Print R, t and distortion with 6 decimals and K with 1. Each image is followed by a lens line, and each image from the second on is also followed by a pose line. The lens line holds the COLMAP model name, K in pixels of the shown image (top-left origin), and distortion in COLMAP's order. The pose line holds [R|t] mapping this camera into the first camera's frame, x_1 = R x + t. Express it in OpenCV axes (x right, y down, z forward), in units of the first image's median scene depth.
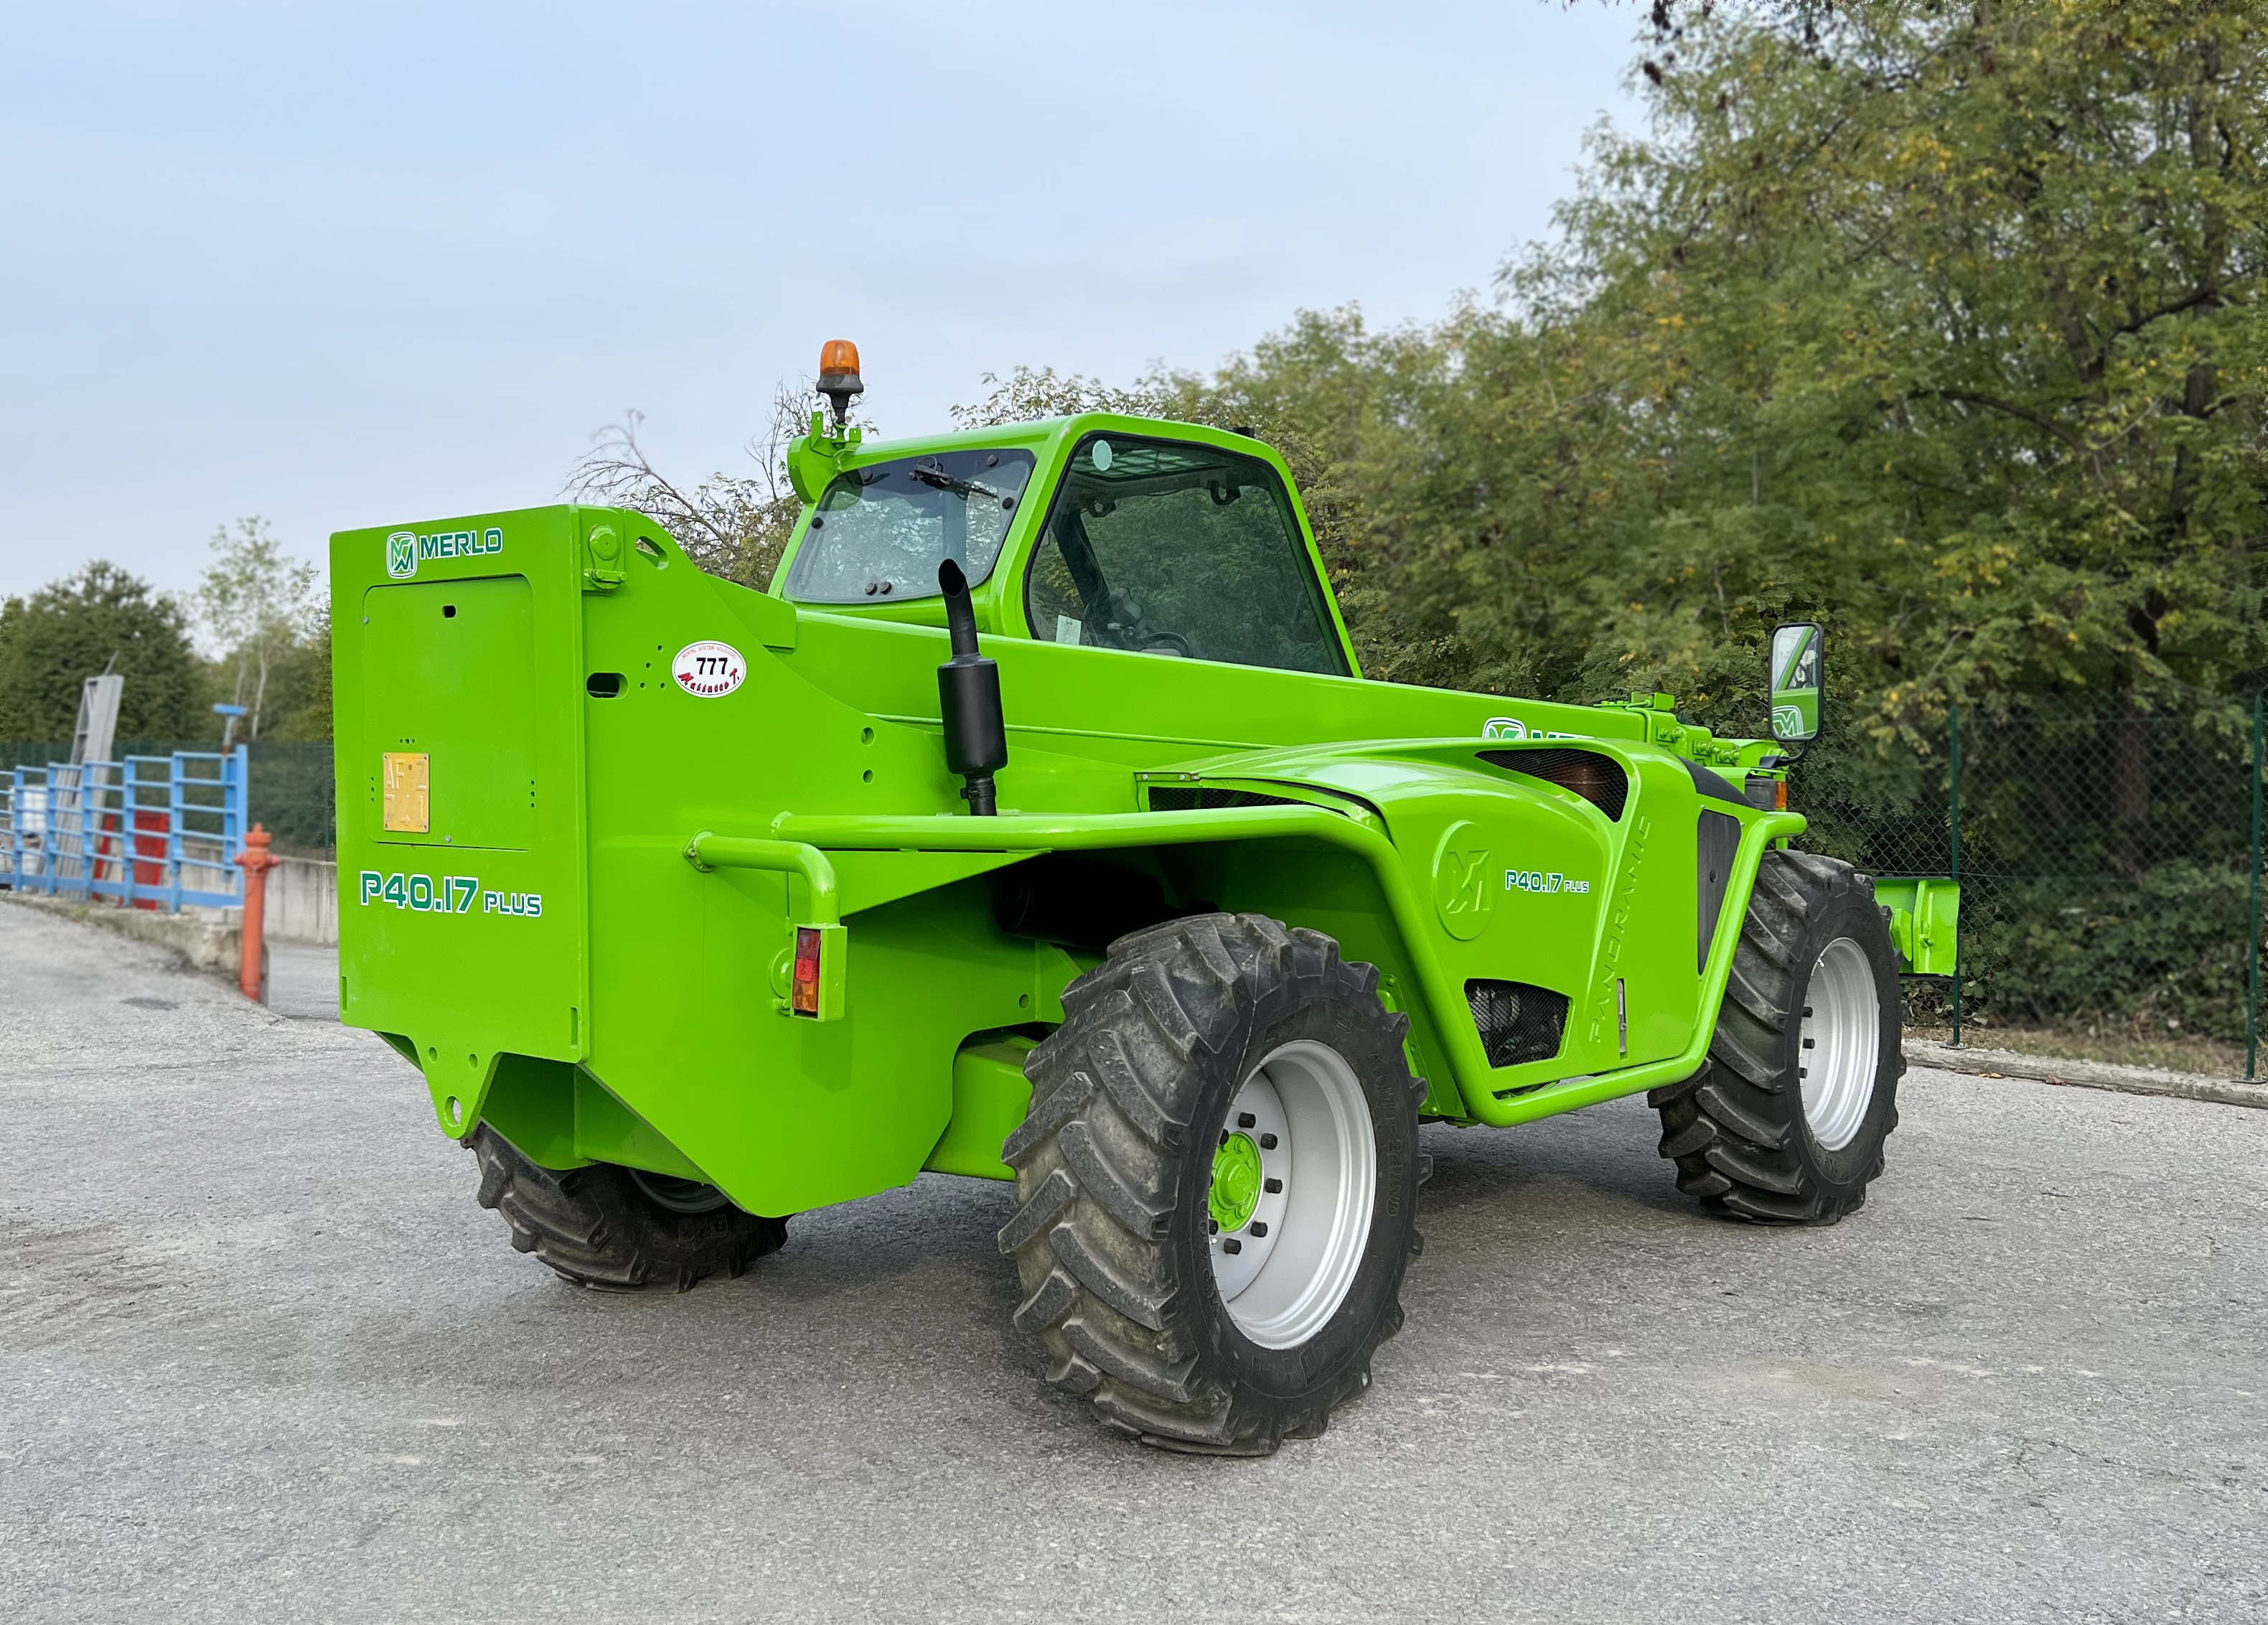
lens RADIAL K [[2151.1, 0, 1021.9], [0, 2151.1, 805.4], [0, 0, 1]] dist [0.103183, -0.192496]
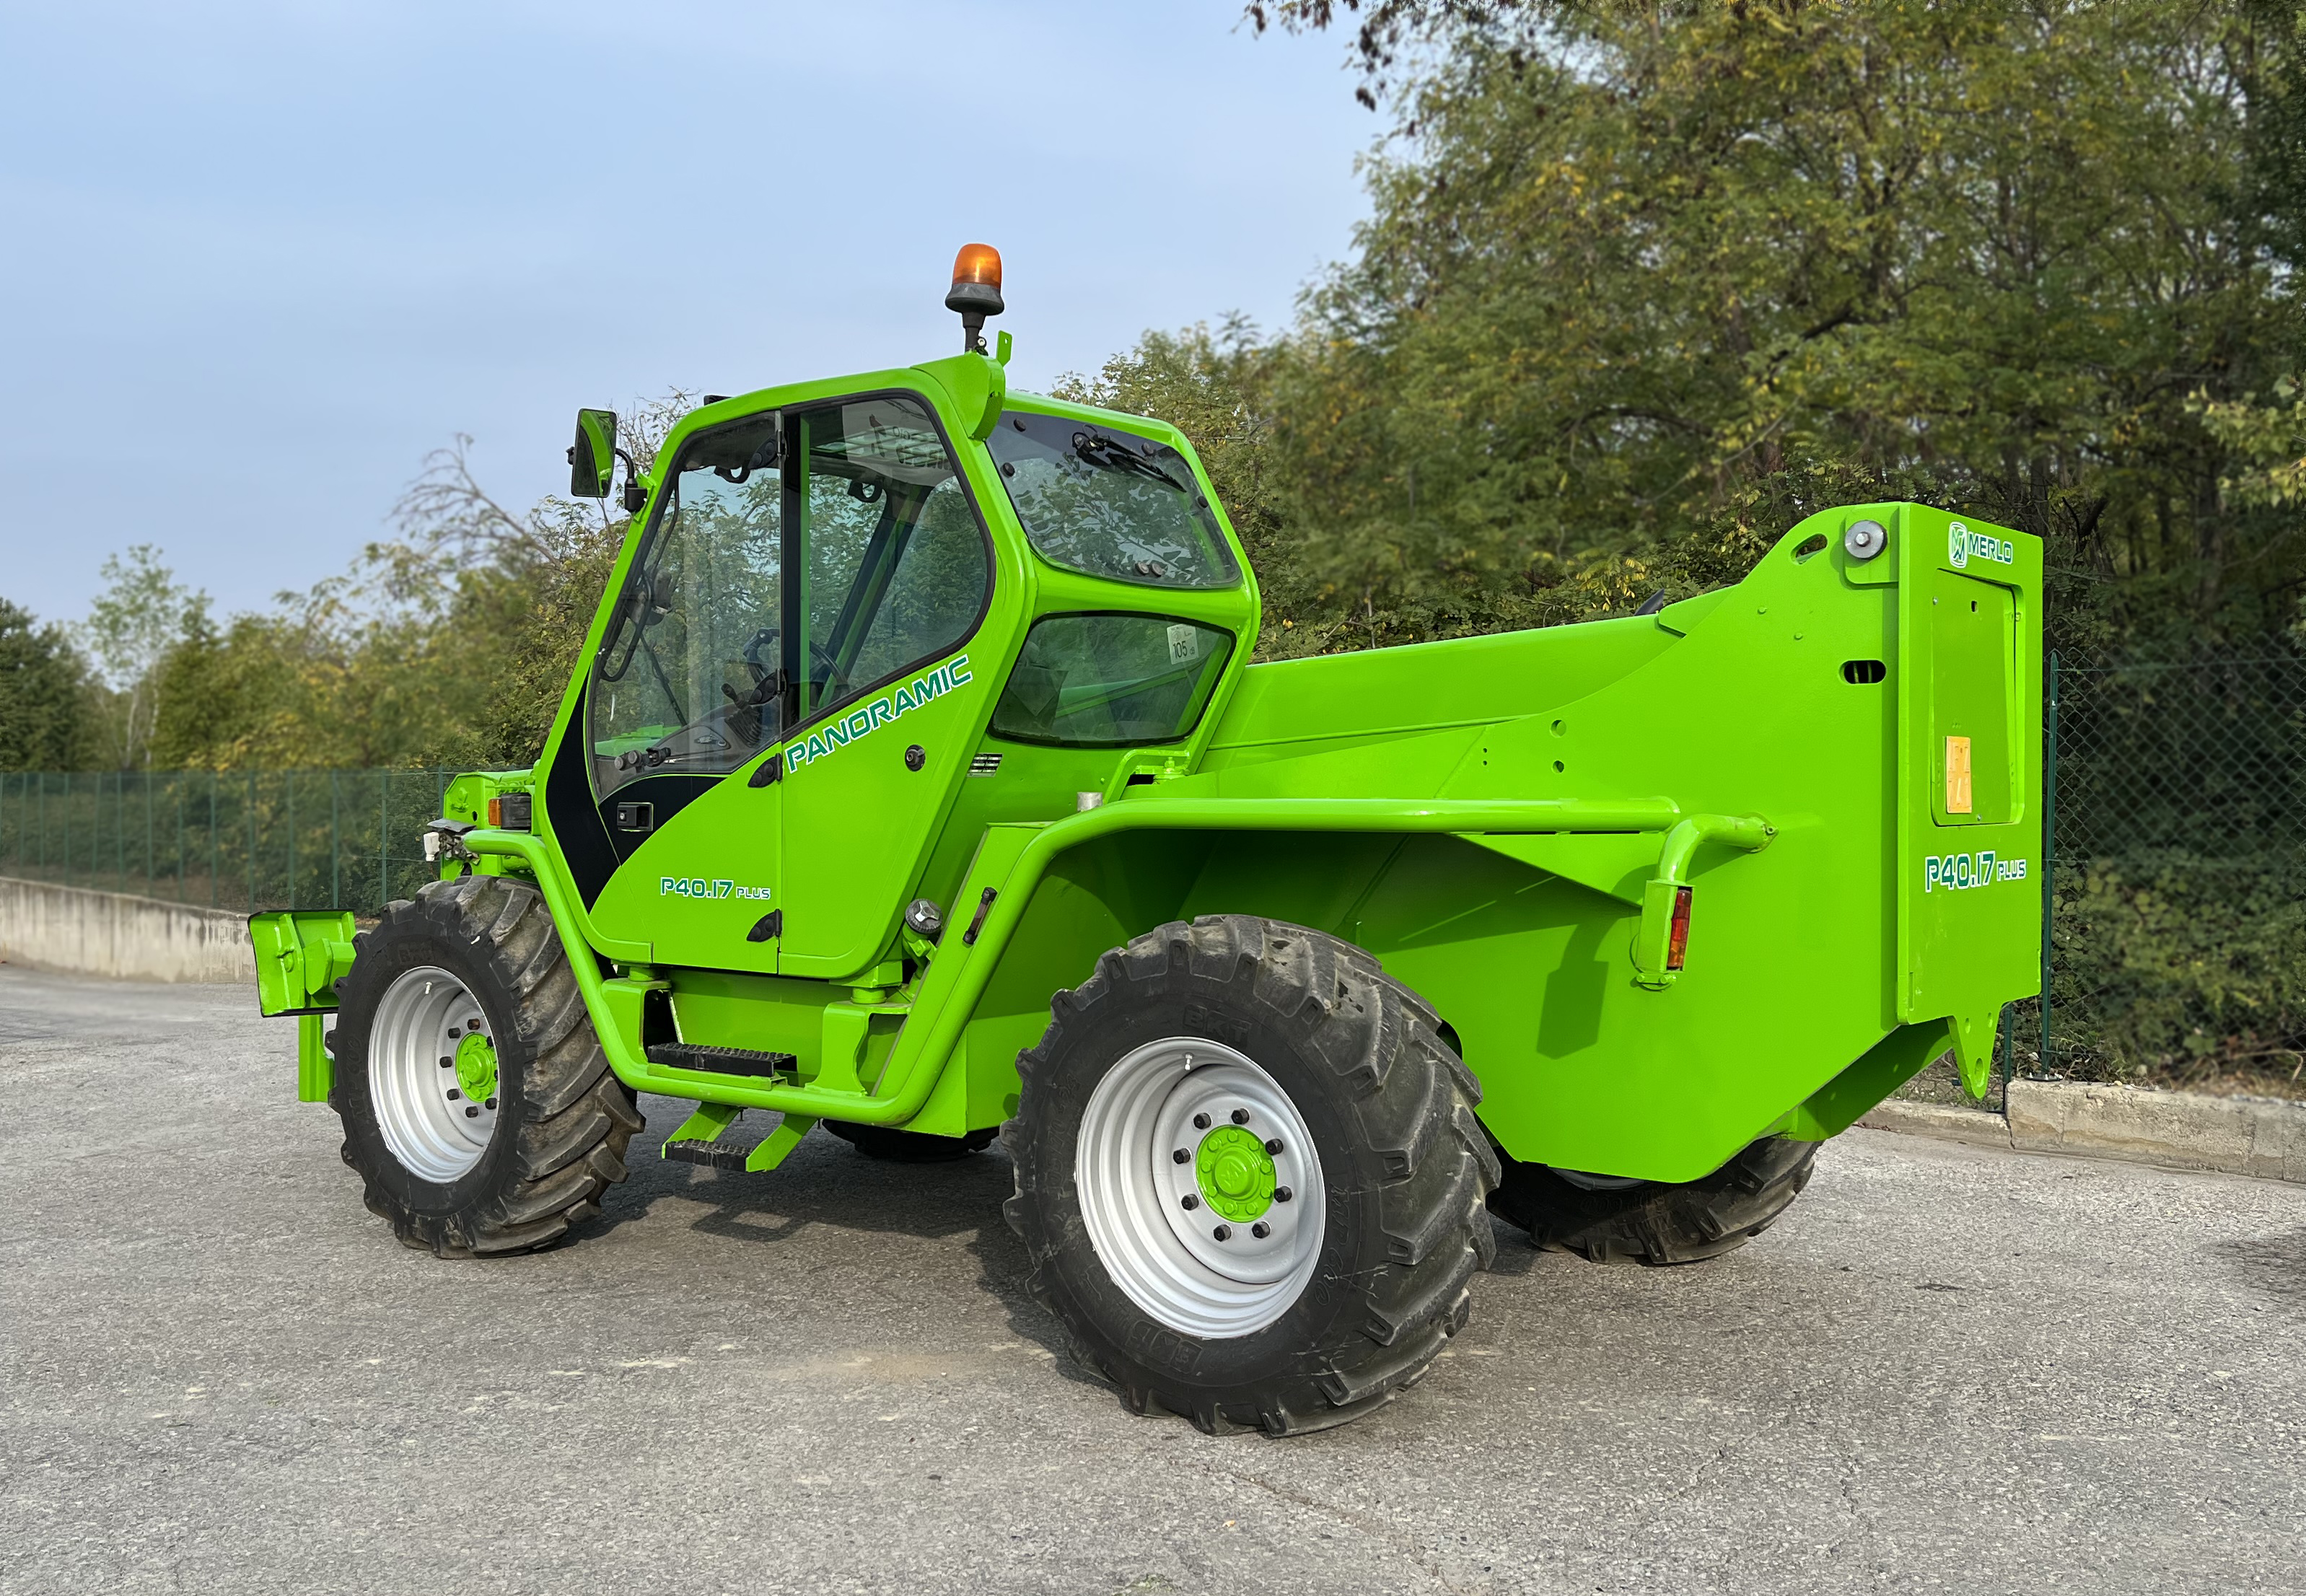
lens RADIAL K [[2160.5, 0, 1055.1], [0, 2160.5, 795.0], [0, 0, 1]] dist [0.105889, -0.226532]
pose [[0.999376, -0.014743, 0.032089, 0.139345], [0.015178, 0.999796, -0.013338, 0.001503], [-0.031886, 0.013817, 0.999396, -0.016898]]
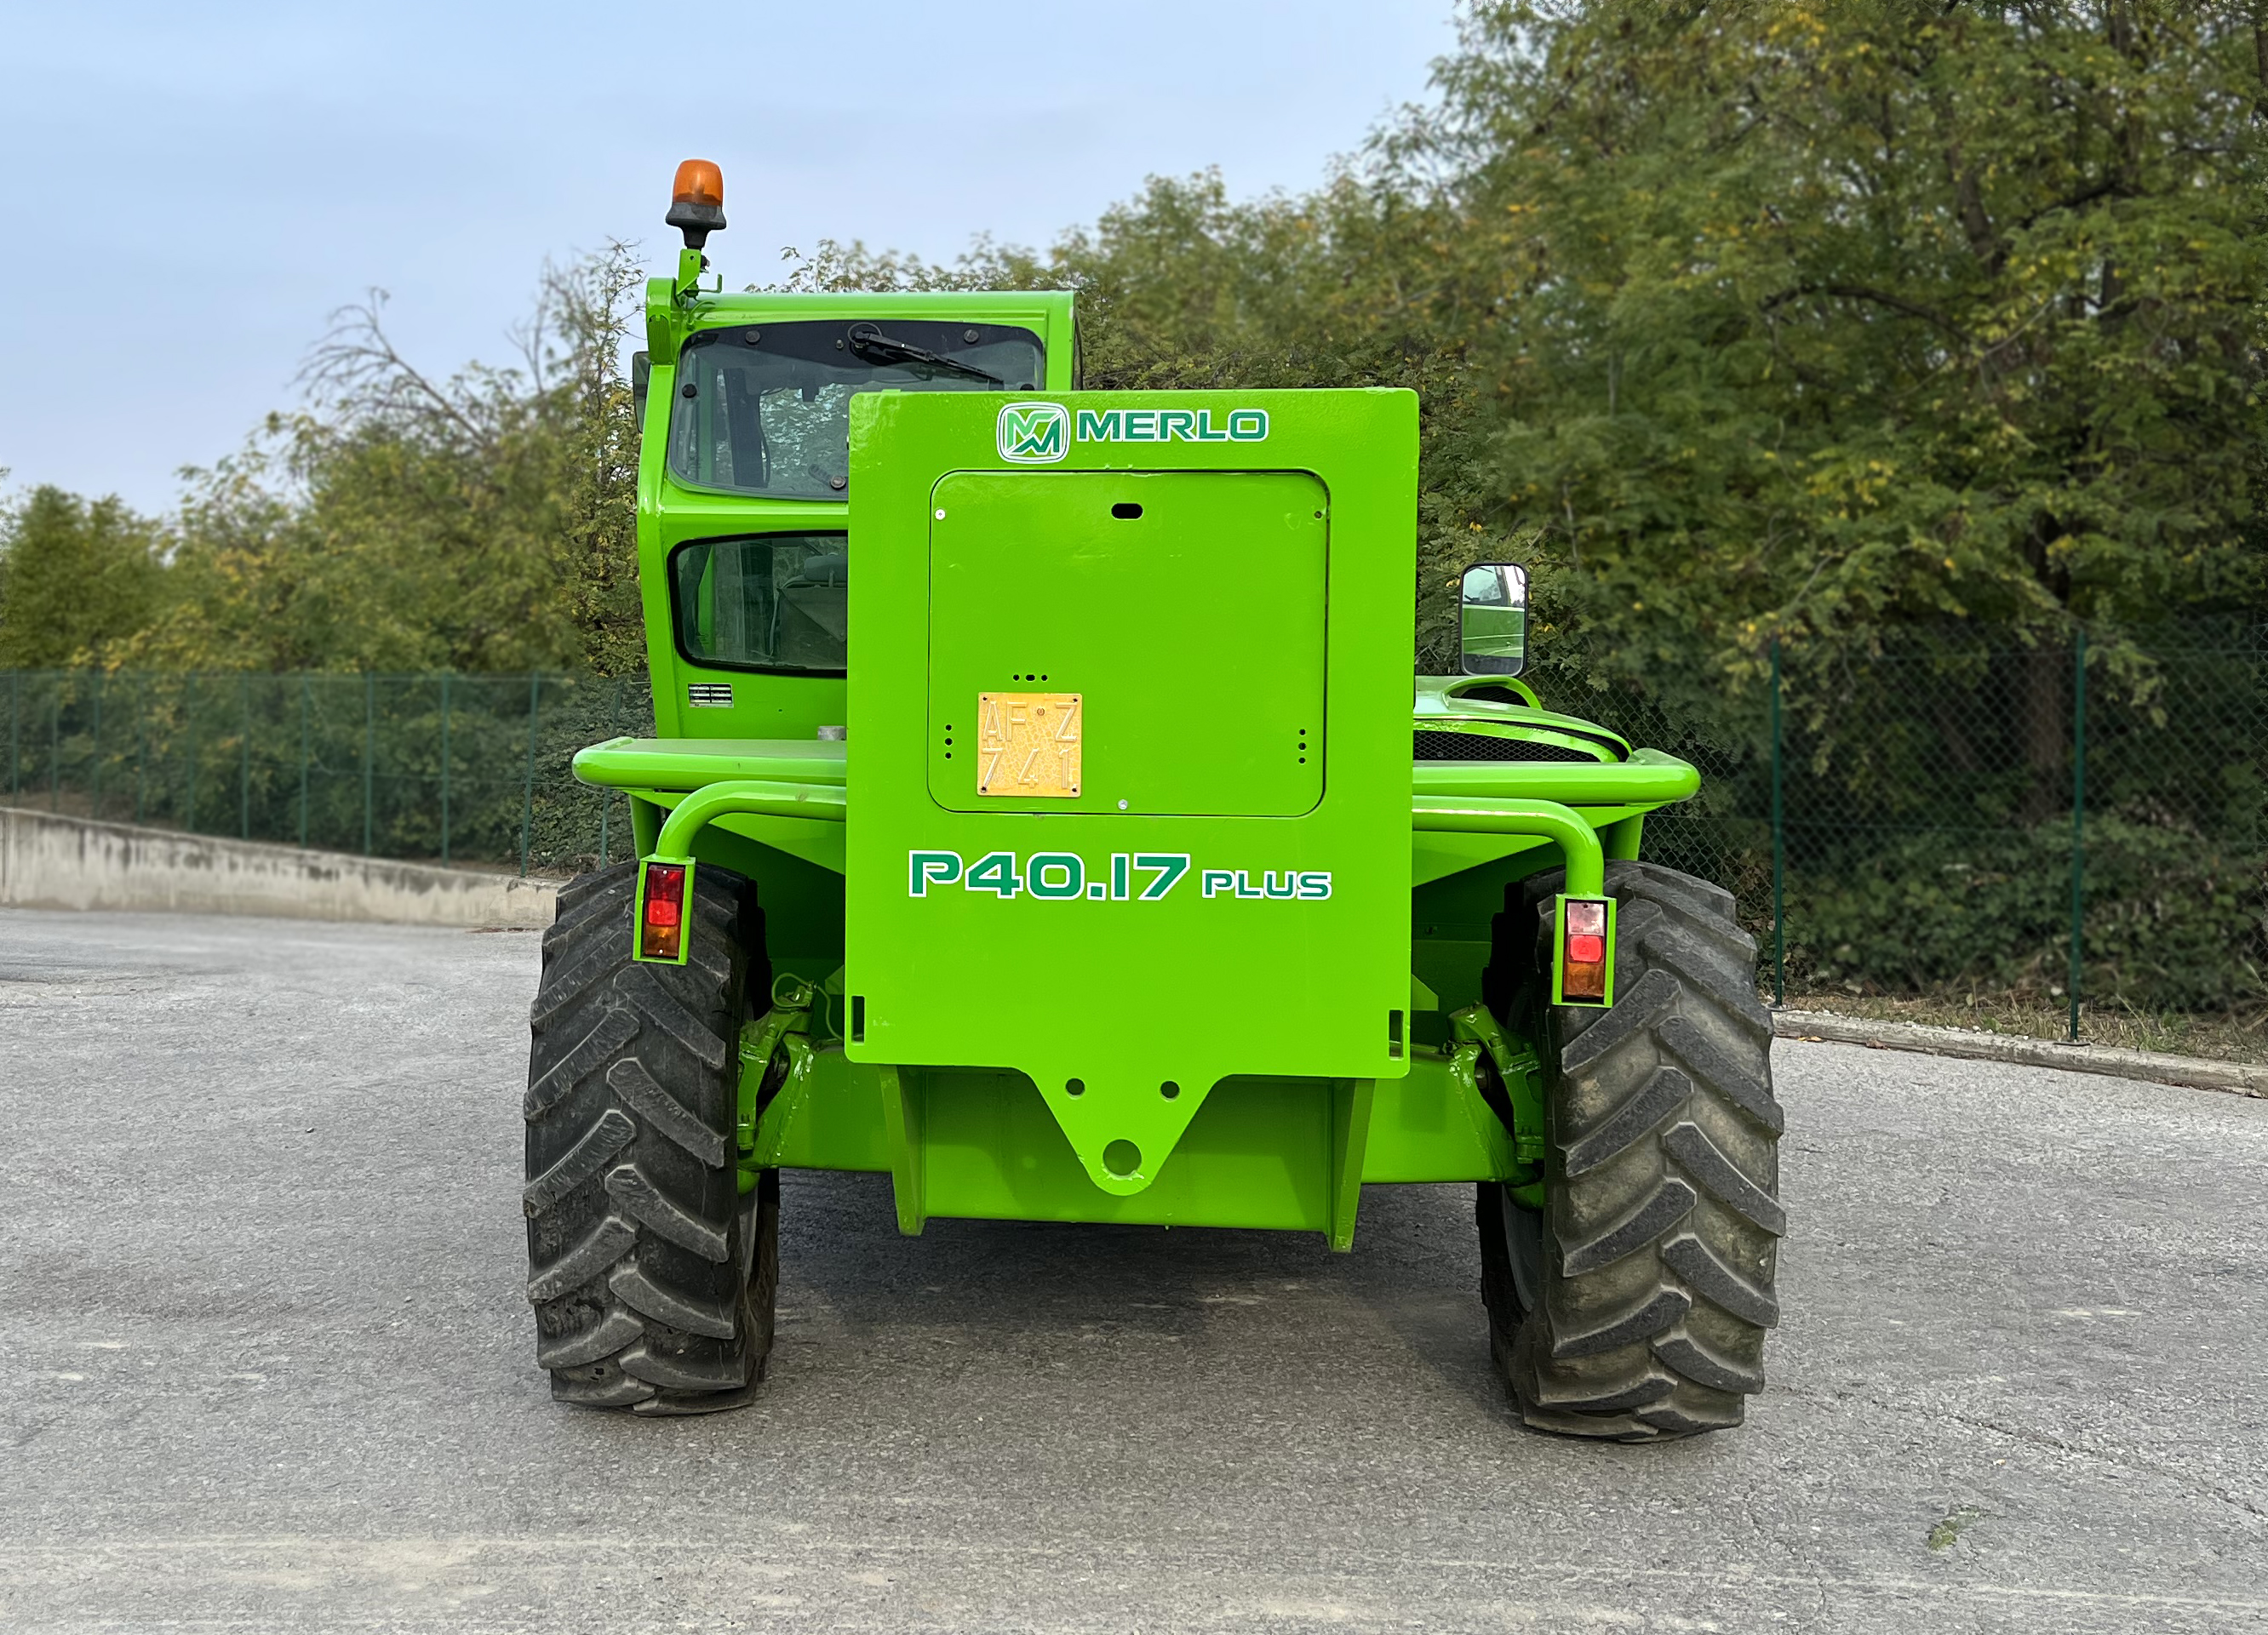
lens RADIAL K [[2555.5, 0, 867.6], [0, 2555.5, 714.7], [0, 0, 1]] dist [0.129124, -0.332072]
pose [[0.999960, 0.004912, 0.007415, 0.023591], [-0.004809, 0.999892, -0.013863, 0.002269], [-0.007482, 0.013827, 0.999876, -0.064062]]
